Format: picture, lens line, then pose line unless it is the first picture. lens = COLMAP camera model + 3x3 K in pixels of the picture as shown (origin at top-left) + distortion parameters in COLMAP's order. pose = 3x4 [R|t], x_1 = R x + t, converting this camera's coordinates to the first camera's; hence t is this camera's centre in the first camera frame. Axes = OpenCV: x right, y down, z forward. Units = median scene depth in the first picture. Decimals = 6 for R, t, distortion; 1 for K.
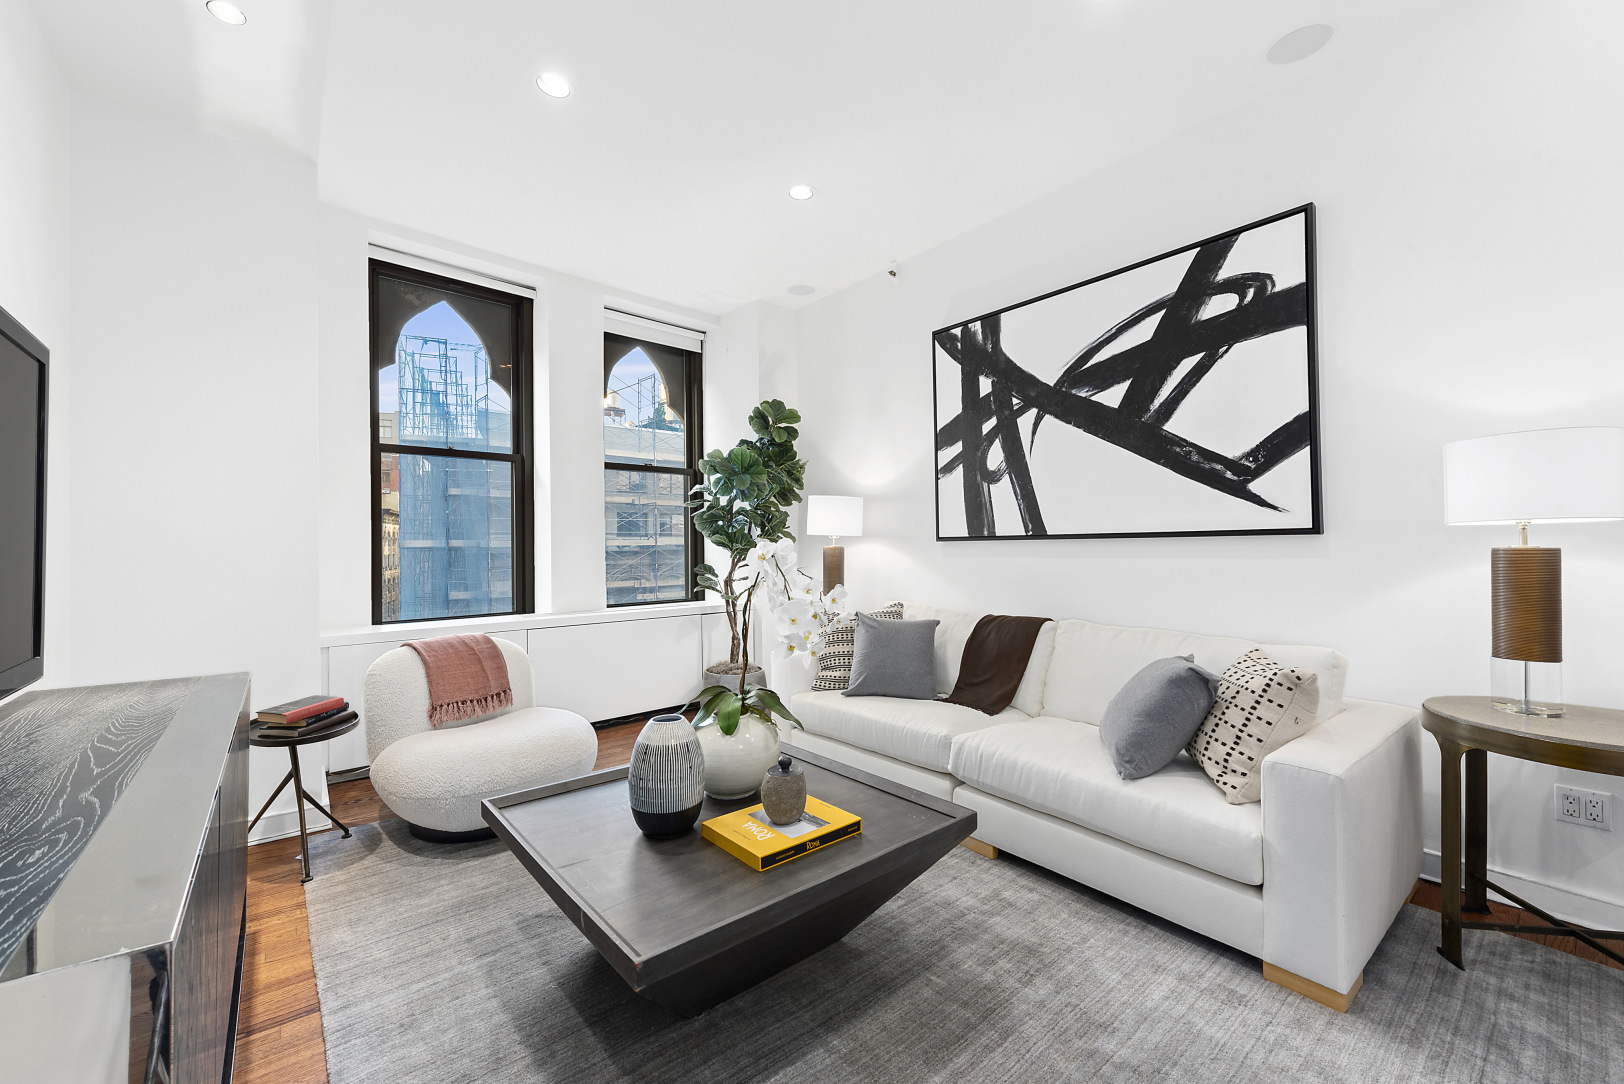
lens RADIAL K [[650.2, 0, 812.0], [0, 650.2, 542.0], [0, 0, 1]] dist [-0.001054, -0.000133]
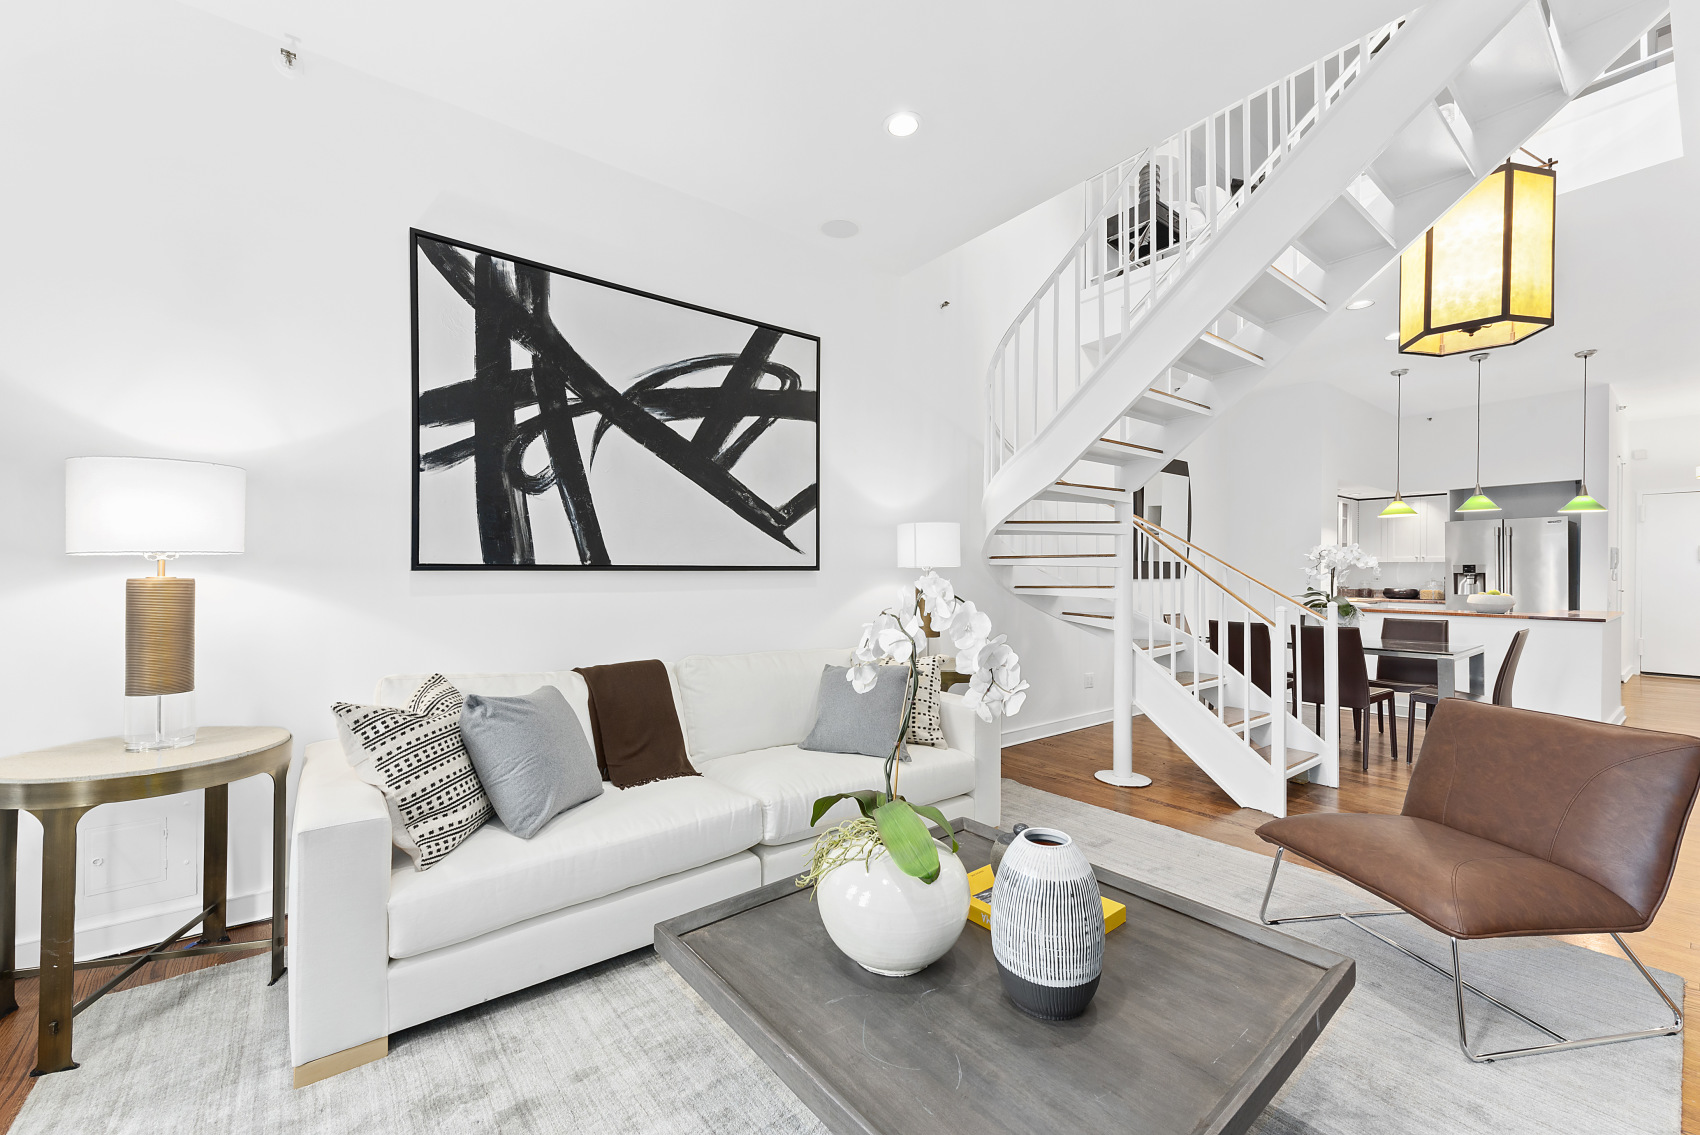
lens RADIAL K [[684.2, 0, 850.0], [0, 684.2, 567.5], [0, 0, 1]] dist [0.021342, -0.000130]
pose [[0.010091, 0.014091, 0.999850, -0.524740], [-0.010686, 0.999845, -0.013983, 0.001260], [-0.999892, -0.010543, 0.010240, 0.660051]]
